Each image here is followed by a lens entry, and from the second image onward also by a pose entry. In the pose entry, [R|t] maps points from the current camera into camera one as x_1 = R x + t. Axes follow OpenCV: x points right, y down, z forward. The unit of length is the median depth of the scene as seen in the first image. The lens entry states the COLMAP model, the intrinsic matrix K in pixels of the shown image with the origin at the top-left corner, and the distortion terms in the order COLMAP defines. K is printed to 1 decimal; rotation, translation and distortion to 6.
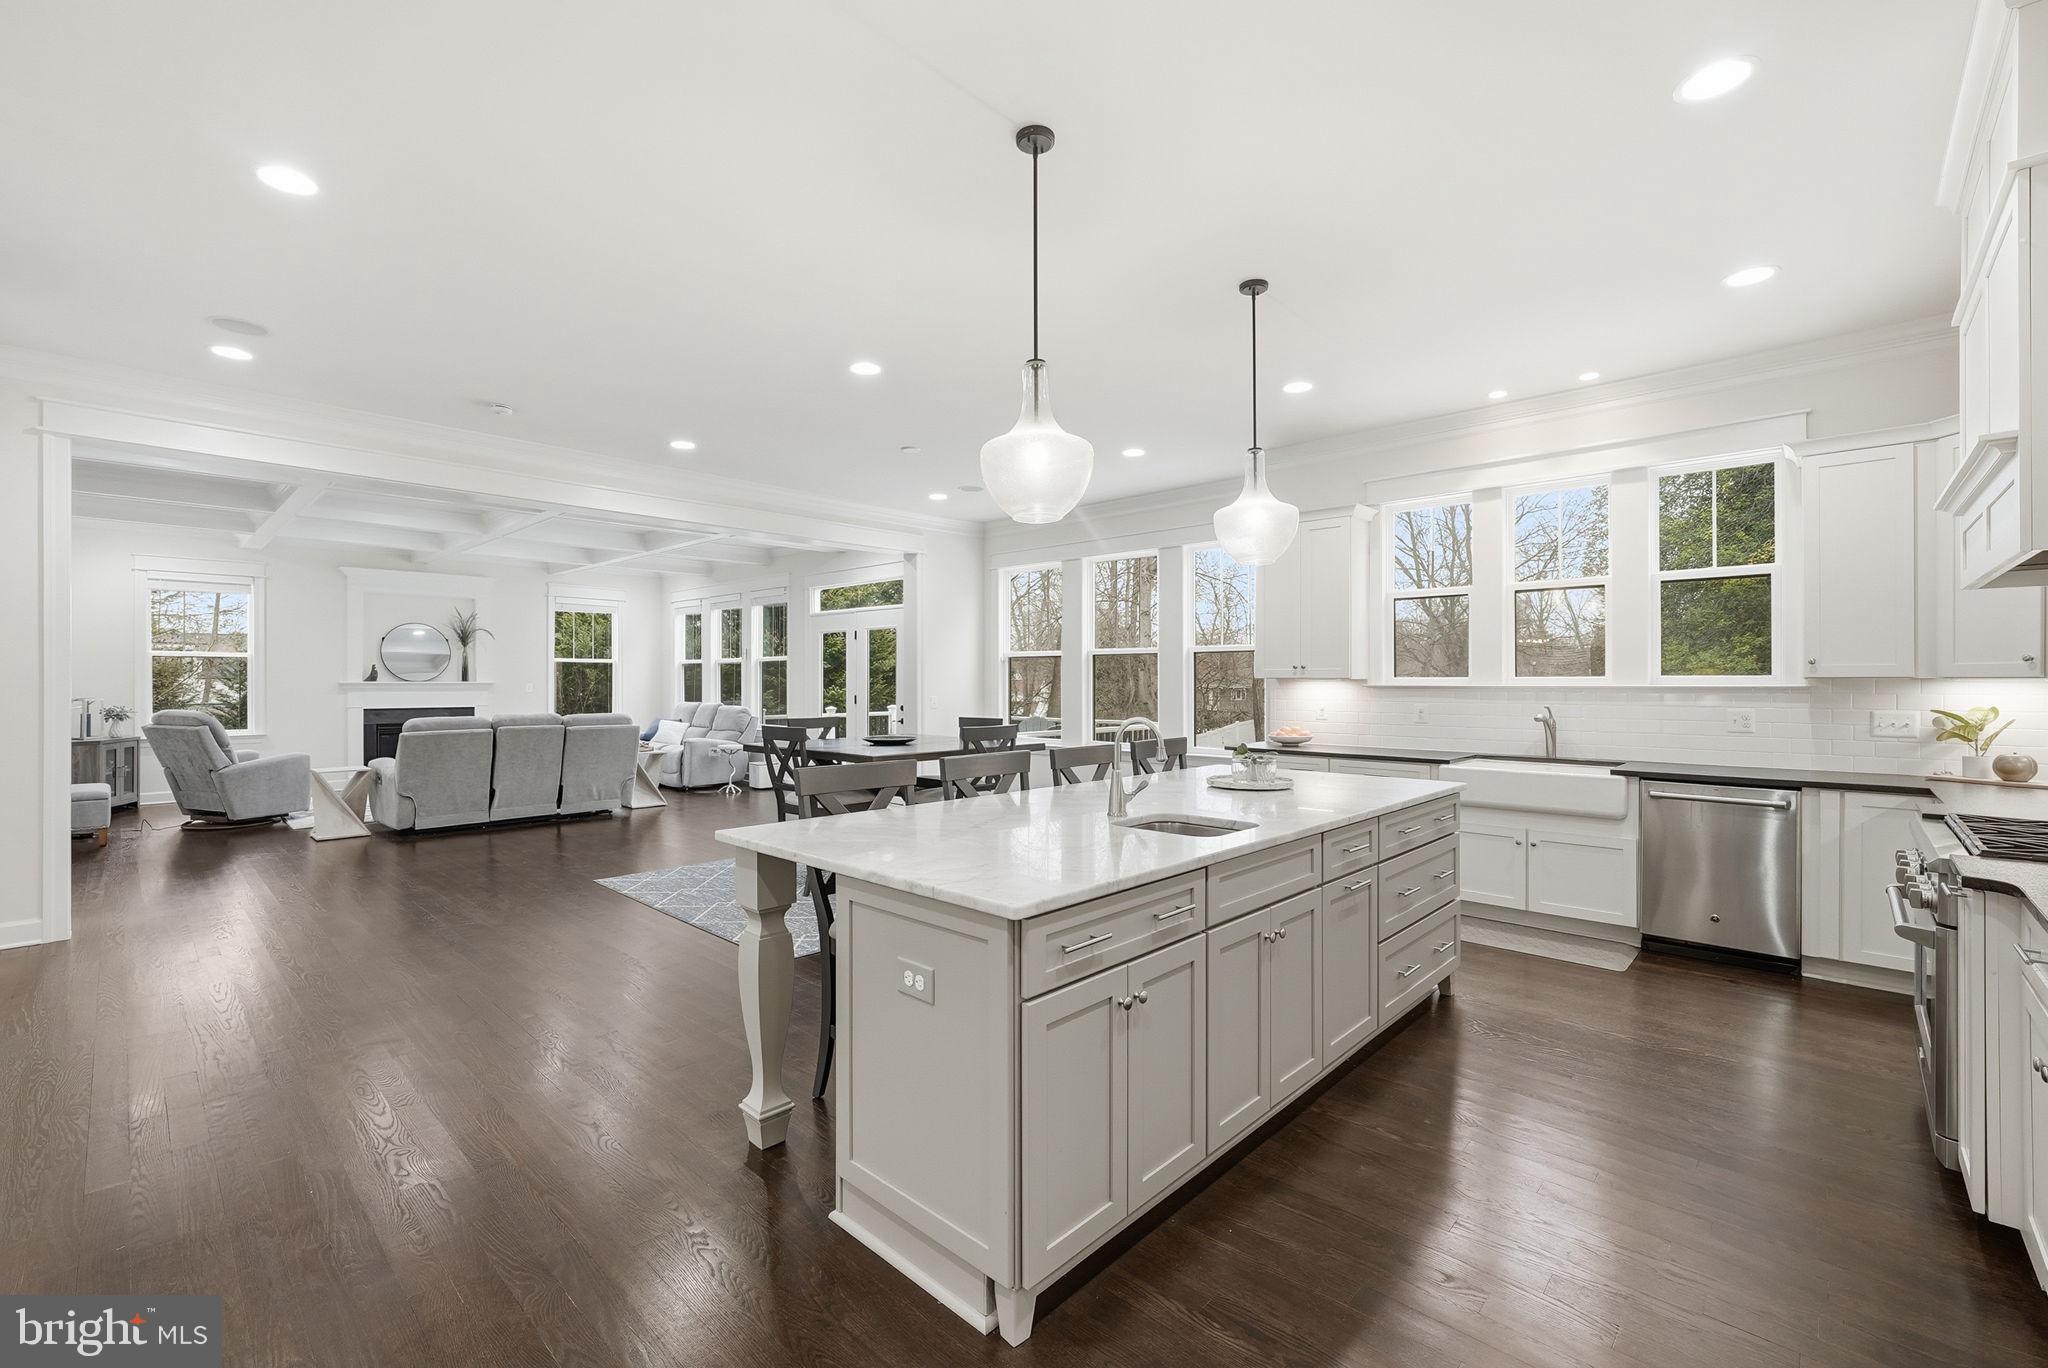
lens RADIAL K [[858.1, 0, 1028.6], [0, 858.1, 680.7], [0, 0, 1]] dist [-0.001053, -0.000103]
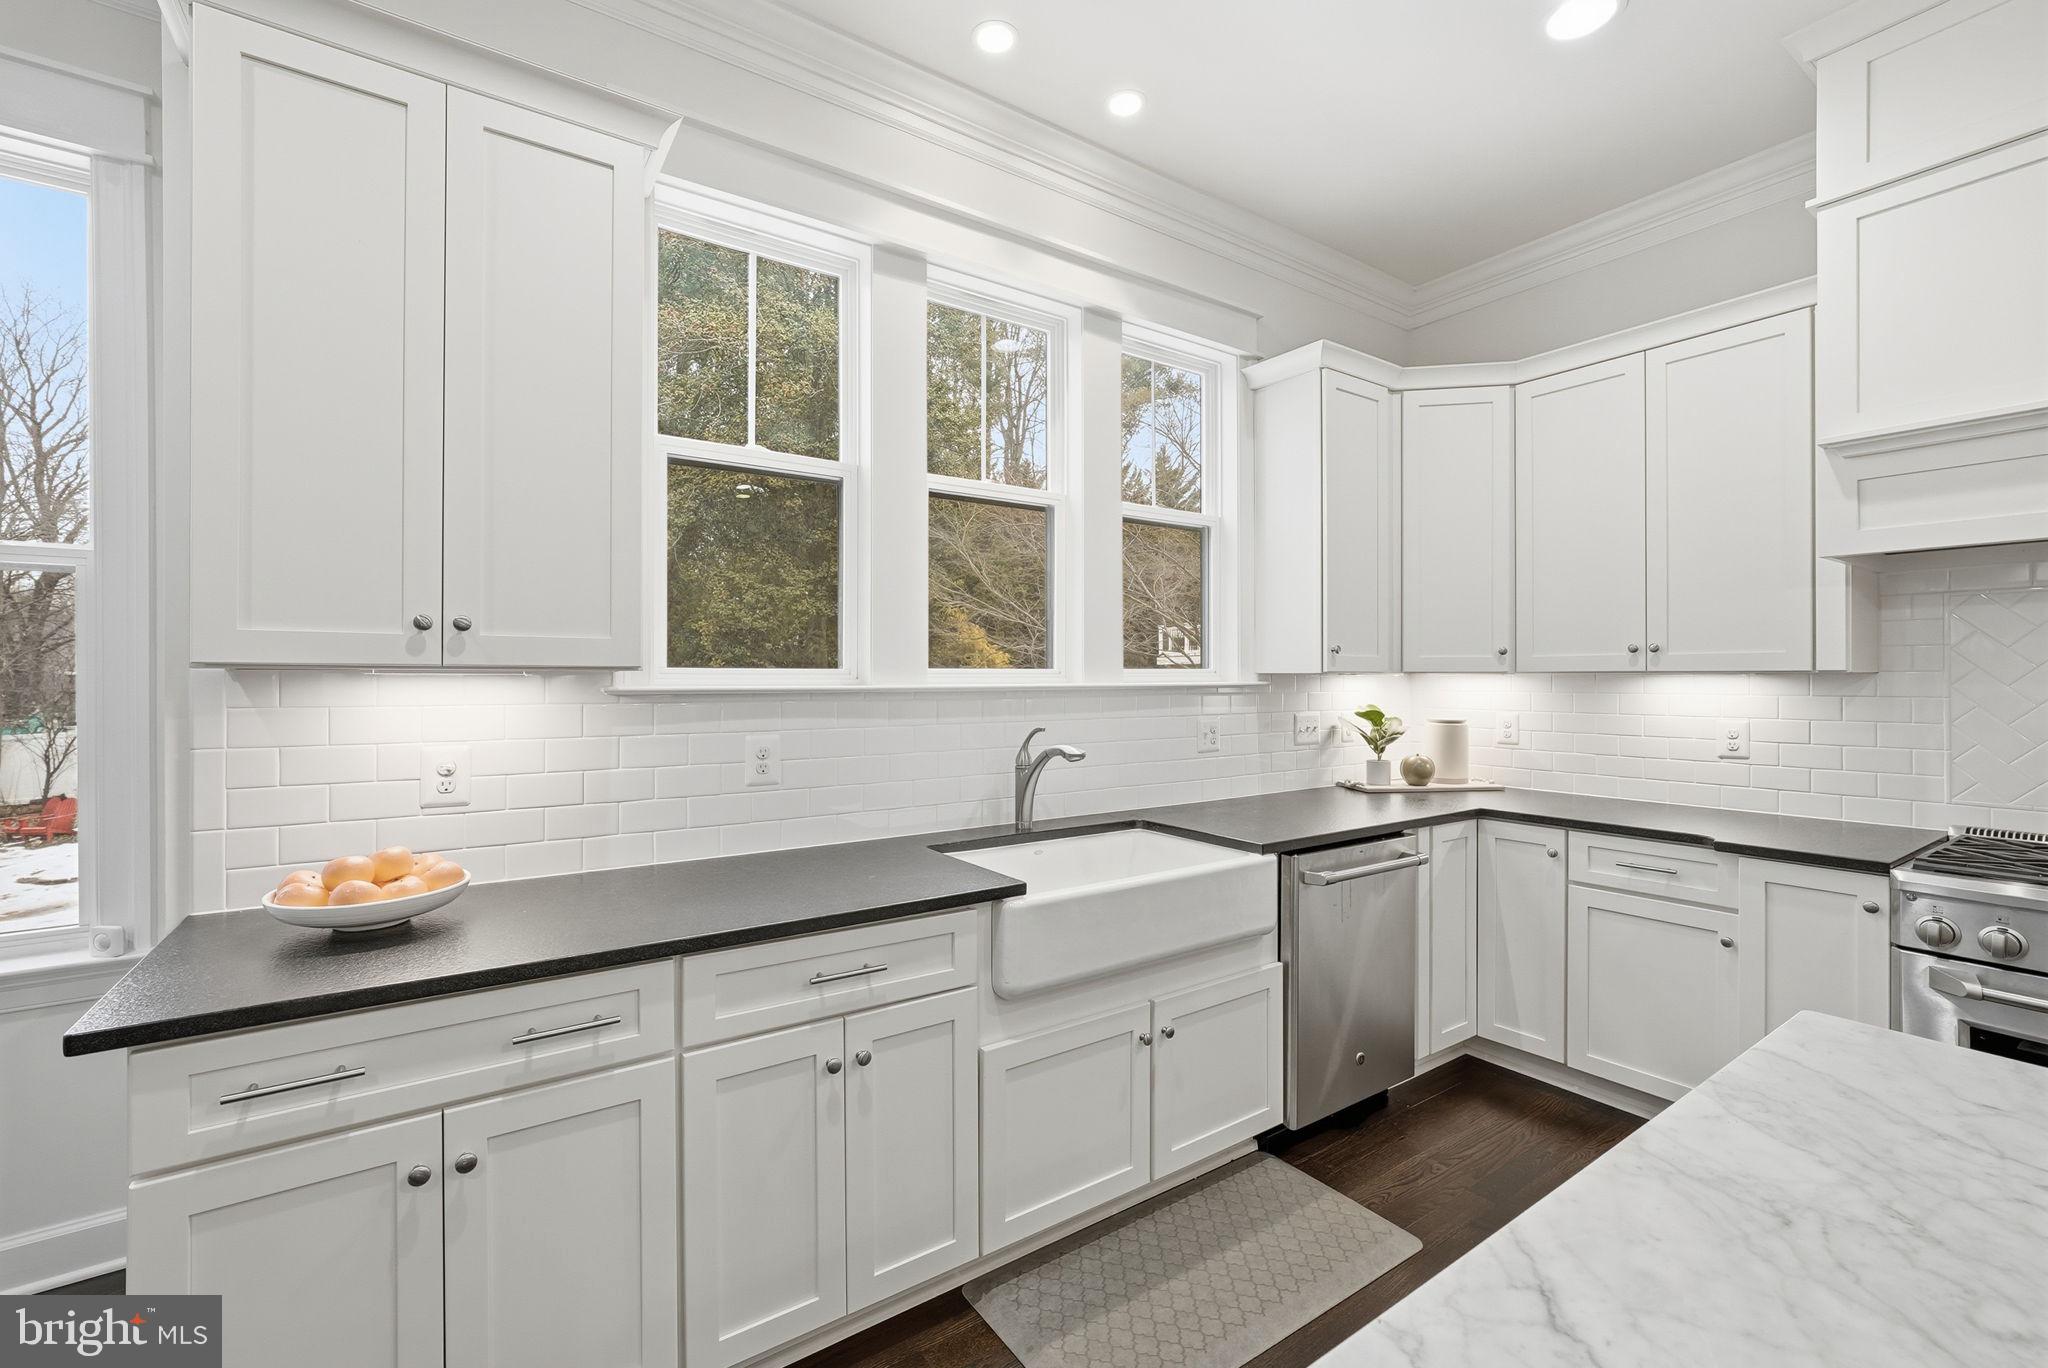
lens RADIAL K [[875.5, 0, 1026.8], [0, 875.5, 671.8], [0, 0, 1]] dist [-0.012534, 0.000041]
pose [[0.214662, 0.006475, 0.976667, 0.105967], [0.001881, 0.999973, -0.007043, 0.001185], [-0.976687, 0.003349, 0.214644, 0.877052]]
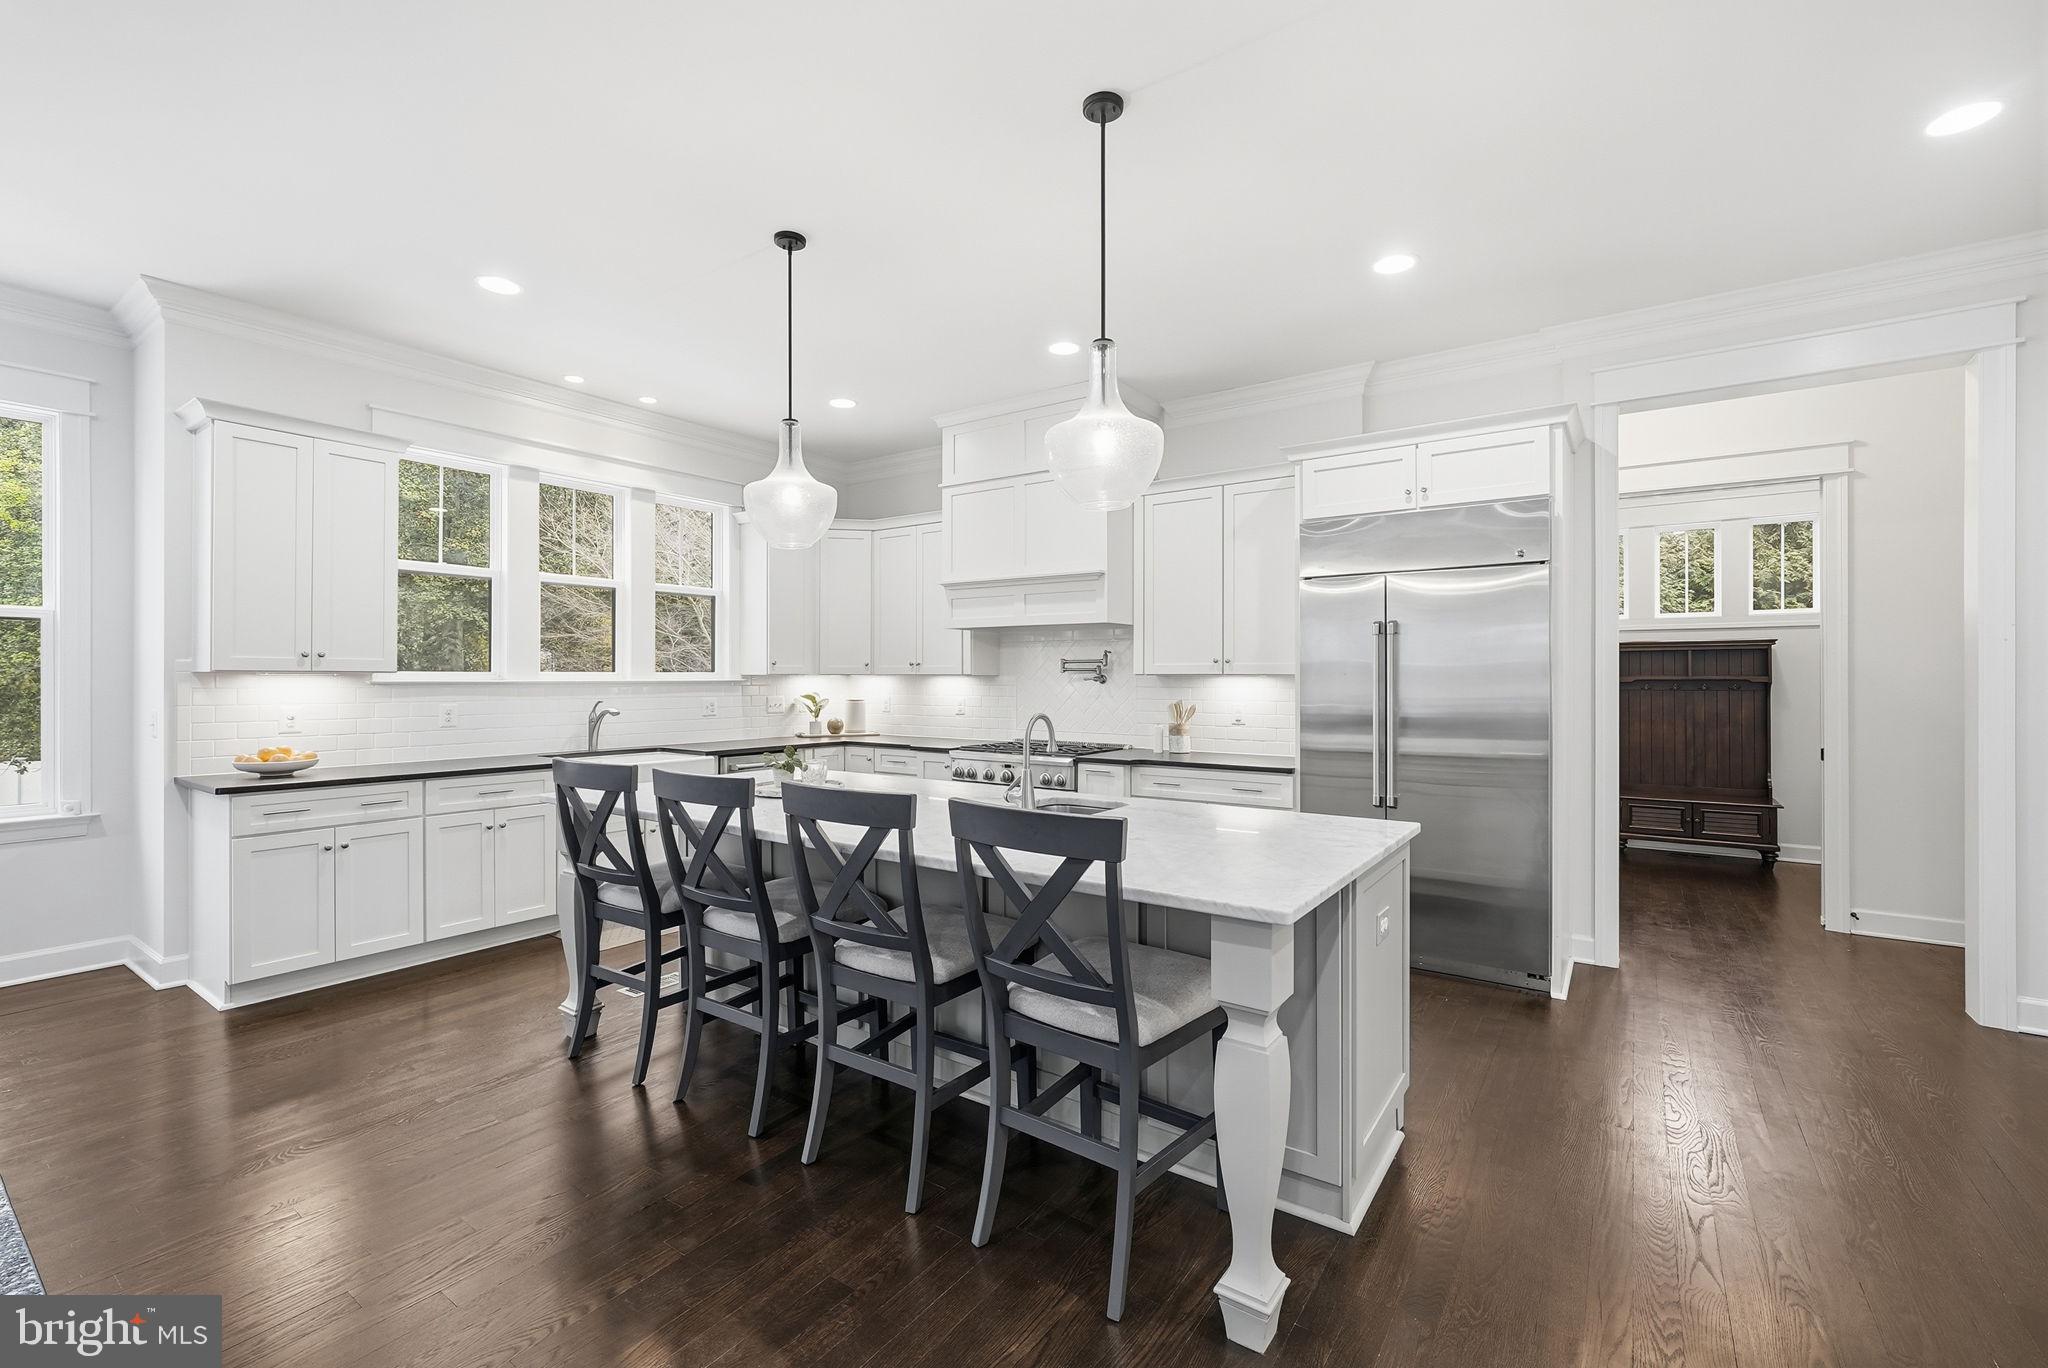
lens RADIAL K [[875.5, 0, 1026.8], [0, 875.5, 671.8], [0, 0, 1]] dist [-0.012534, 0.000041]
pose [[-0.139610, 0.007448, 0.990179, -0.486386], [0.001228, 0.999972, -0.007349, 0.003481], [-0.990206, 0.000190, -0.139615, 0.625953]]
